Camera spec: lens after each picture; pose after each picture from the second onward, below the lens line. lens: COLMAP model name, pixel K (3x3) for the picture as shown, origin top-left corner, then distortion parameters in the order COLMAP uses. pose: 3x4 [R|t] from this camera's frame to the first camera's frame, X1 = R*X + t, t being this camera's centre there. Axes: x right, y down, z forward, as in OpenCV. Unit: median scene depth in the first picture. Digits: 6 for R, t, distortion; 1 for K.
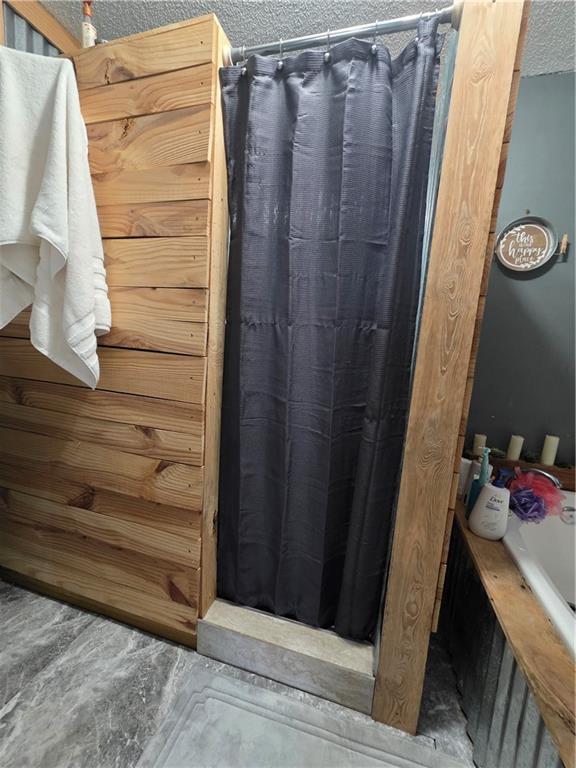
lens RADIAL K [[329.8, 0, 288.0], [0, 329.8, 384.0], [0, 0, 1]] dist [0.002617, 0.000708]
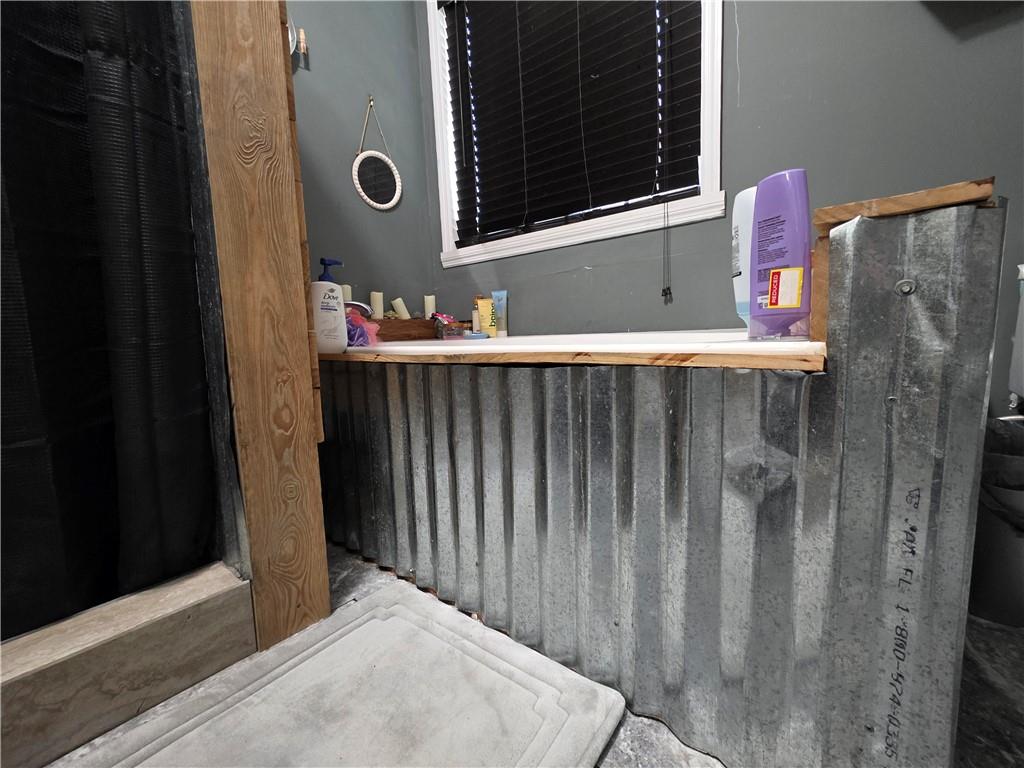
lens RADIAL K [[439.7, 0, 512.0], [0, 439.7, 384.0], [0, 0, 1]] dist [0.002617, 0.000708]
pose [[0.396401, -0.193640, 0.897424, -0.168082], [0.172620, 0.975790, 0.134301, 0.573561], [-0.901703, 0.101676, 0.420230, 0.271794]]
